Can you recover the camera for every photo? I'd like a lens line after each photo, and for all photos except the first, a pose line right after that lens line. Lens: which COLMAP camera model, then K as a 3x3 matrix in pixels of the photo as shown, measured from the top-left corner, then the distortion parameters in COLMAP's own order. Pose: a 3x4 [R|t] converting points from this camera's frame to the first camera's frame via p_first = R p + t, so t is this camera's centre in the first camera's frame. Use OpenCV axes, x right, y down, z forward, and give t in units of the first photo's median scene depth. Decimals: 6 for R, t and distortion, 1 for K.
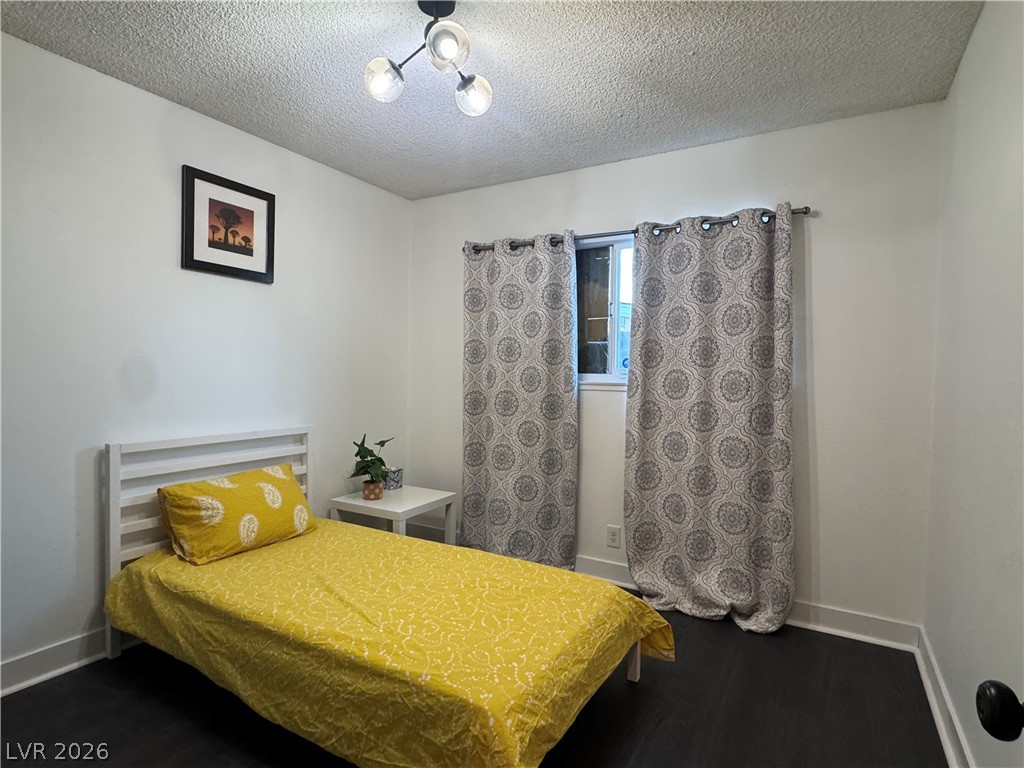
lens RADIAL K [[533.4, 0, 505.1], [0, 533.4, 385.5], [0, 0, 1]] dist [-0.016126, 0.003756]
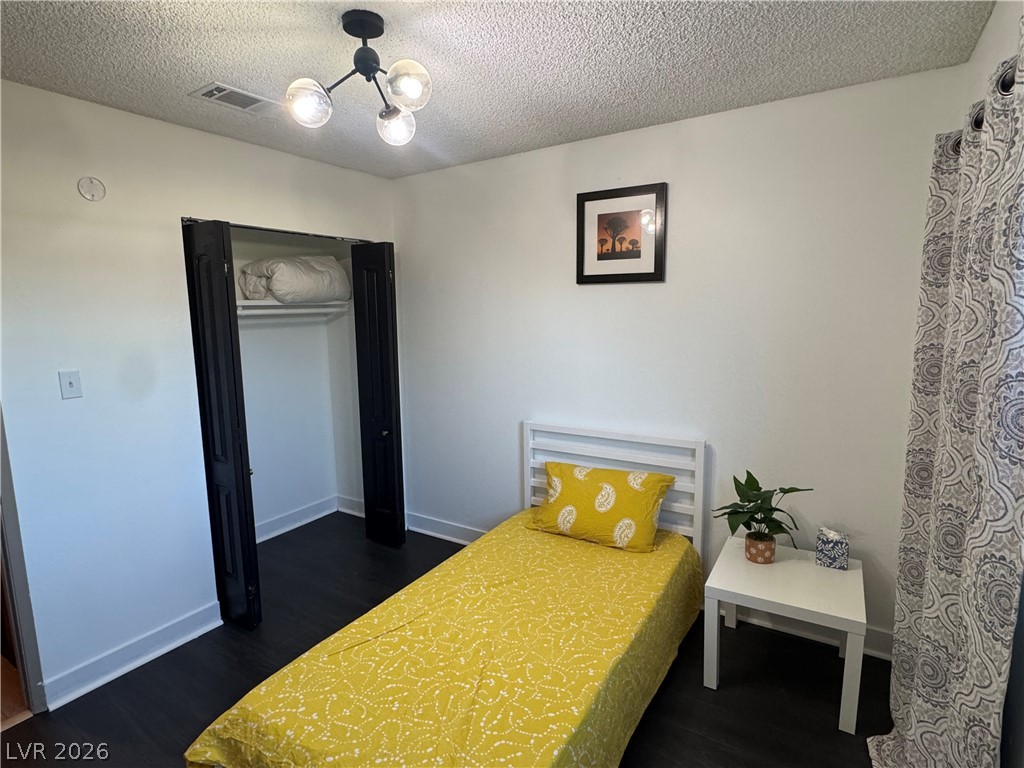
lens RADIAL K [[533.4, 0, 508.7], [0, 533.4, 384.1], [0, 0, 1]] dist [-0.016126, 0.003756]
pose [[-0.021543, 0.124394, -0.991999, 0.581237], [-0.011487, 0.992133, 0.124661, -0.145397], [0.999702, 0.014081, -0.019945, 0.859461]]
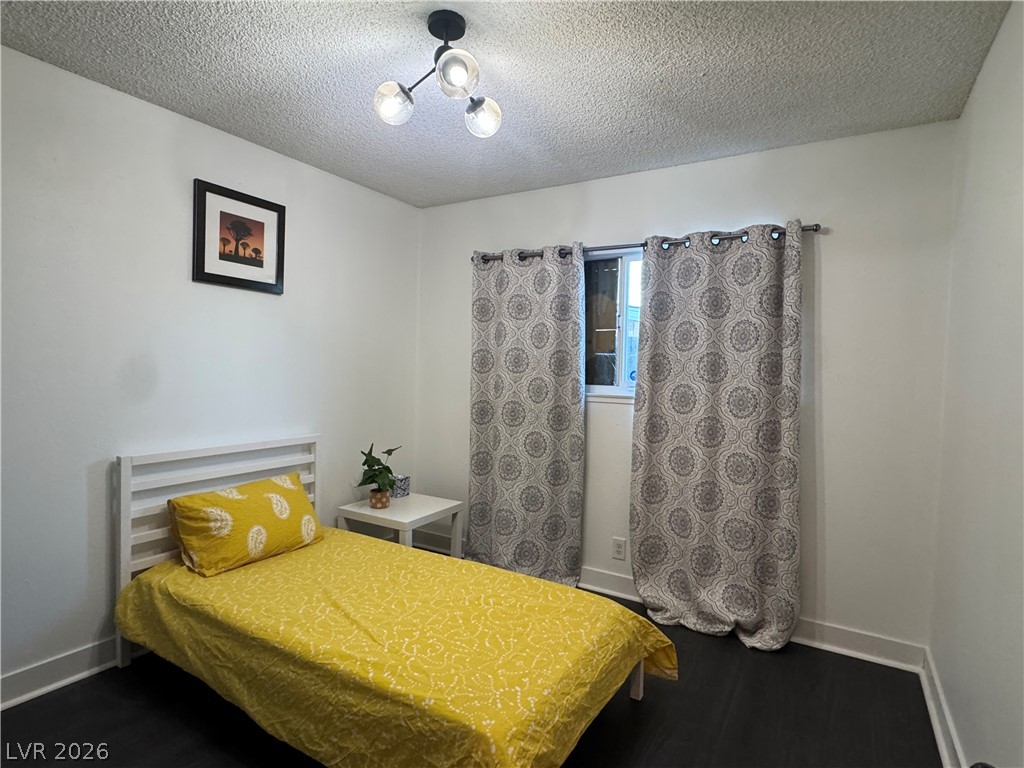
lens RADIAL K [[533.4, 0, 507.1], [0, 533.4, 384.7], [0, 0, 1]] dist [-0.016126, 0.003756]
pose [[0.999869, 0.010456, -0.012335, 0.002865], [-0.010392, 0.999932, 0.005269, -0.034849], [0.012389, -0.005140, 0.999910, -0.003294]]
